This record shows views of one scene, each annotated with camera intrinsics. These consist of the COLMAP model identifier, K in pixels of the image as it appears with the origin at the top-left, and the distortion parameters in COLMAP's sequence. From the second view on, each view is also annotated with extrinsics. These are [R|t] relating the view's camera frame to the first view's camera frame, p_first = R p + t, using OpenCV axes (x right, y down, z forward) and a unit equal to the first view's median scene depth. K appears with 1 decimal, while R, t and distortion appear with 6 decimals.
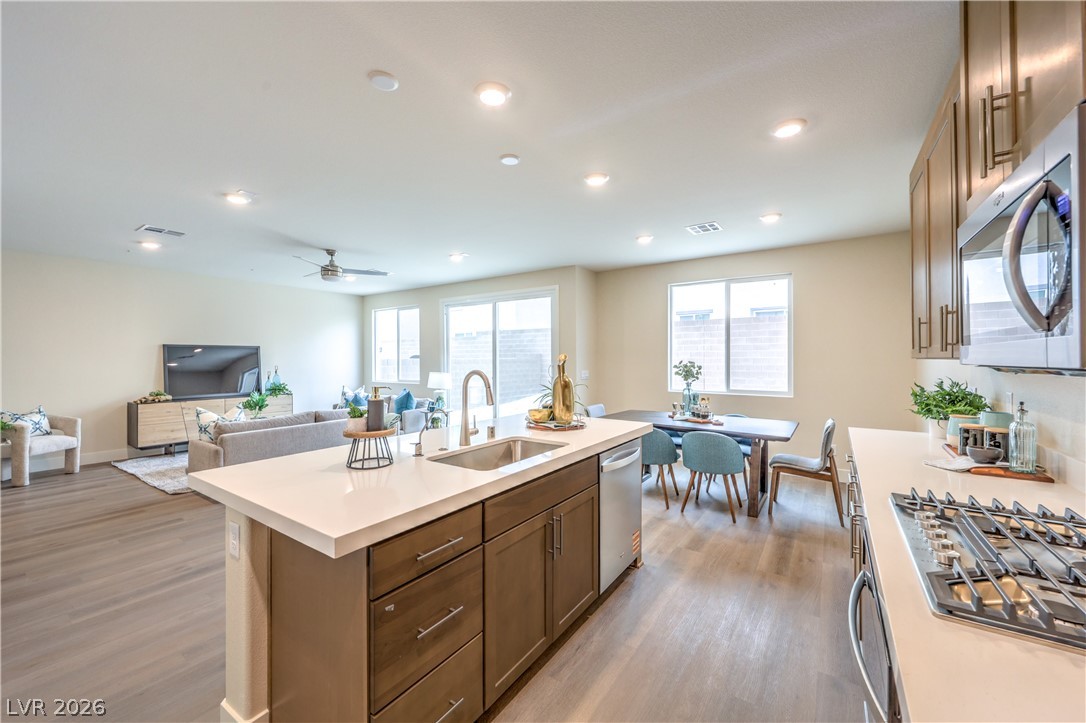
lens RADIAL K [[417.9, 0, 542.5], [0, 417.9, 361.2], [0, 0, 1]] dist [-0.002157, -0.000646]
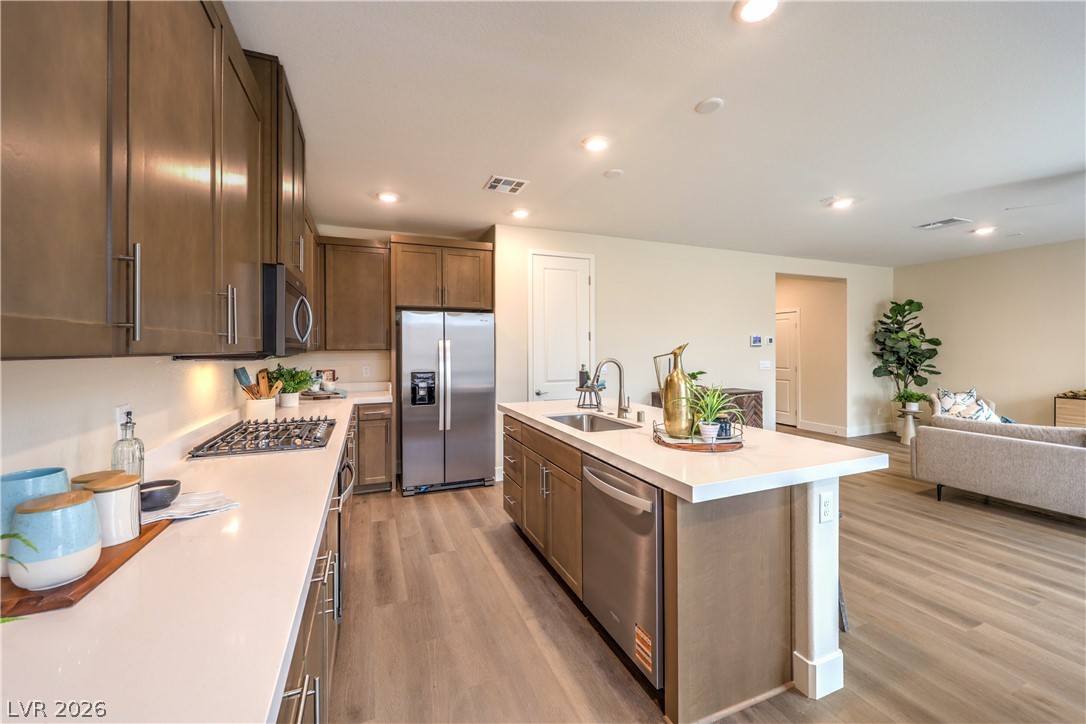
lens RADIAL K [[417.9, 0, 539.8], [0, 417.9, 352.6], [0, 0, 1]] dist [-0.002157, -0.000646]
pose [[-0.543943, 0.013675, -0.839011, 0.457184], [-0.001835, 0.999845, 0.017486, -0.009518], [0.839120, 0.011051, -0.543834, 0.670139]]
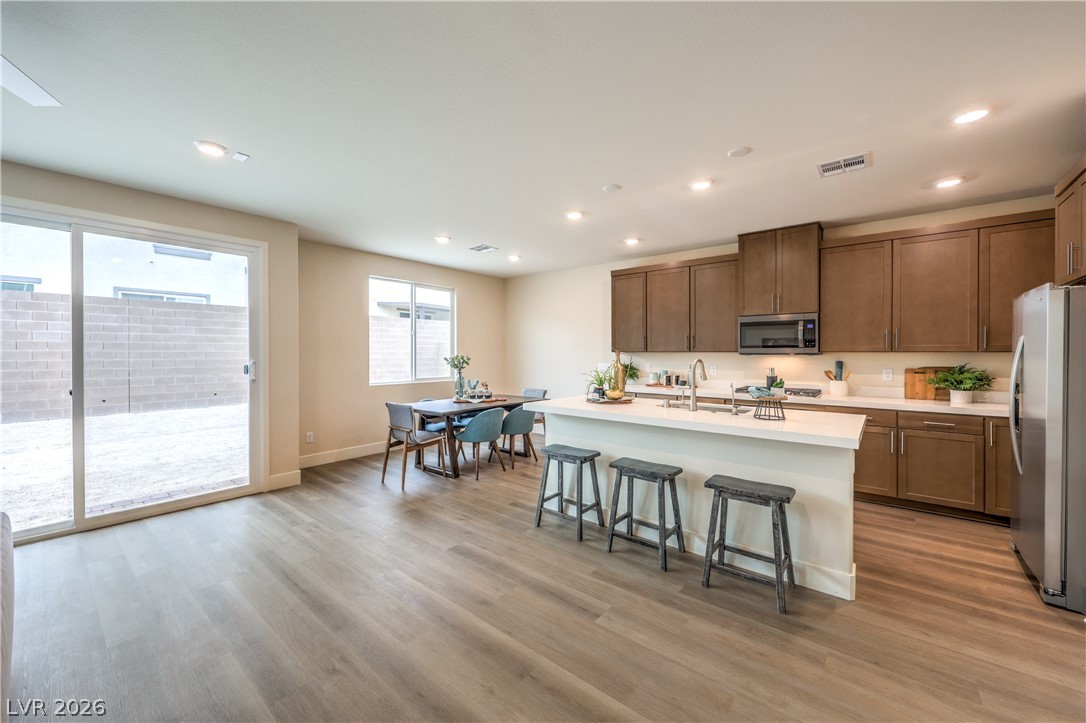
lens RADIAL K [[417.9, 0, 540.5], [0, 417.9, 357.2], [0, 0, 1]] dist [-0.002157, -0.000646]
pose [[0.077523, -0.009432, 0.996946, -0.760007], [0.005942, 0.999942, 0.008998, -0.000856], [-0.996973, 0.005226, 0.077574, 0.643865]]
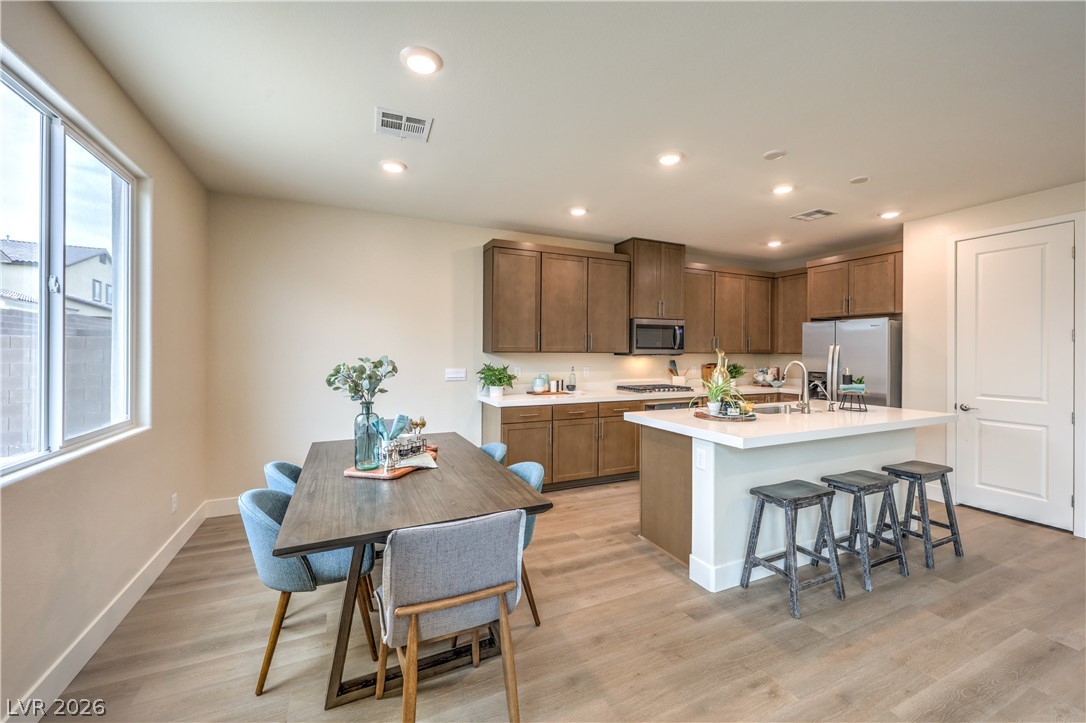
lens RADIAL K [[428.1, 0, 540.5], [0, 428.1, 350.9], [0, 0, 1]] dist [-0.005816, 0.000303]
pose [[-0.861157, -0.001872, 0.508336, -0.067801], [-0.000458, 0.999996, 0.002907, -0.008784], [-0.508340, 0.002271, -0.861154, 1.250583]]
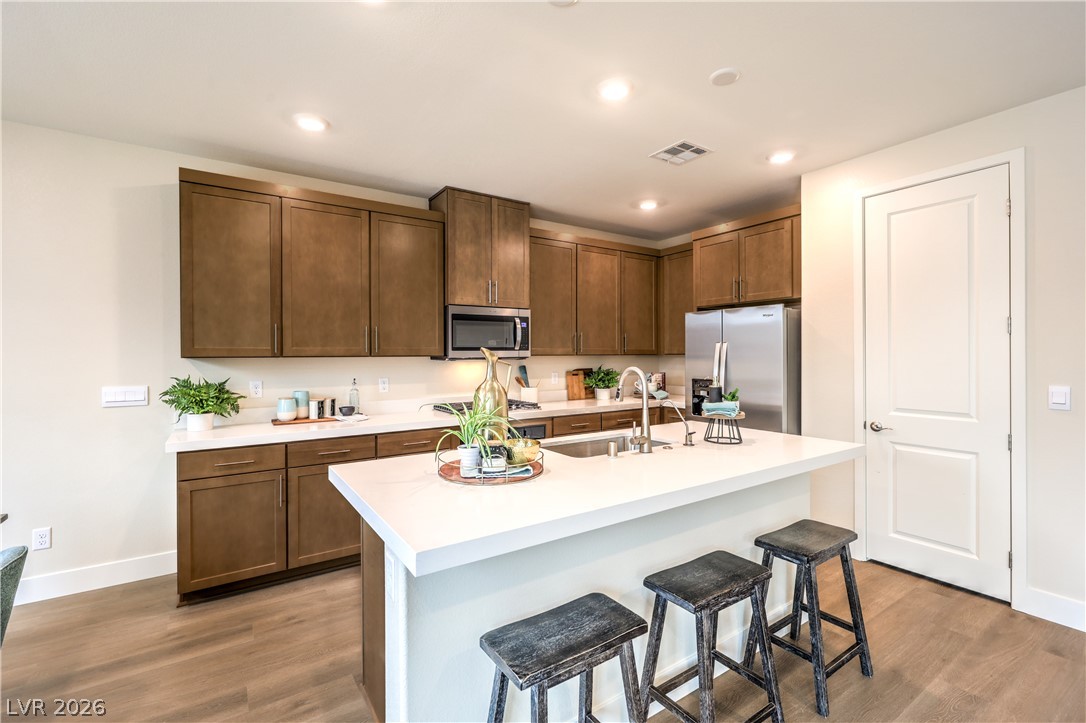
lens RADIAL K [[475.4, 0, 539.6], [0, 475.4, 355.5], [0, 0, 1]] dist [-0.000838, -0.000915]
pose [[-0.931136, 0.005990, 0.364623, -0.159267], [0.009339, 0.999929, 0.007422, -0.006872], [-0.364553, 0.010316, -0.931126, 0.920725]]
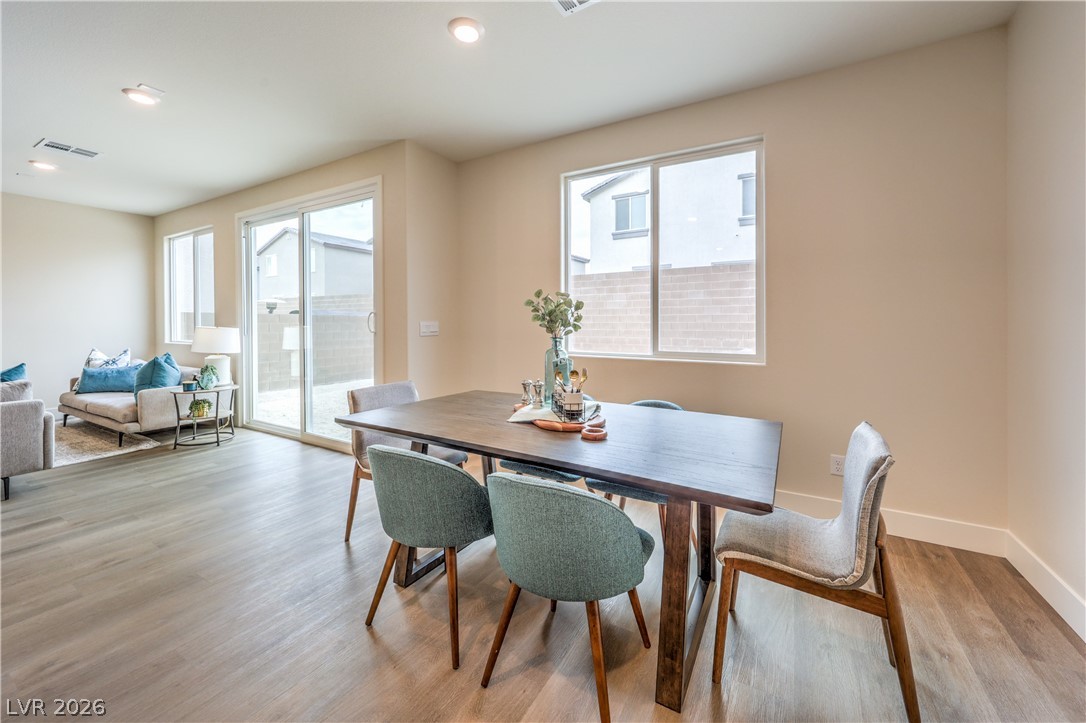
lens RADIAL K [[417.9, 0, 548.4], [0, 417.9, 321.5], [0, 0, 1]] dist [-0.002157, -0.000646]
pose [[0.996665, 0.002506, 0.081569, 0.285280], [-0.001717, 0.999951, -0.009741, 0.036311], [-0.081590, 0.009568, 0.996620, 0.500407]]
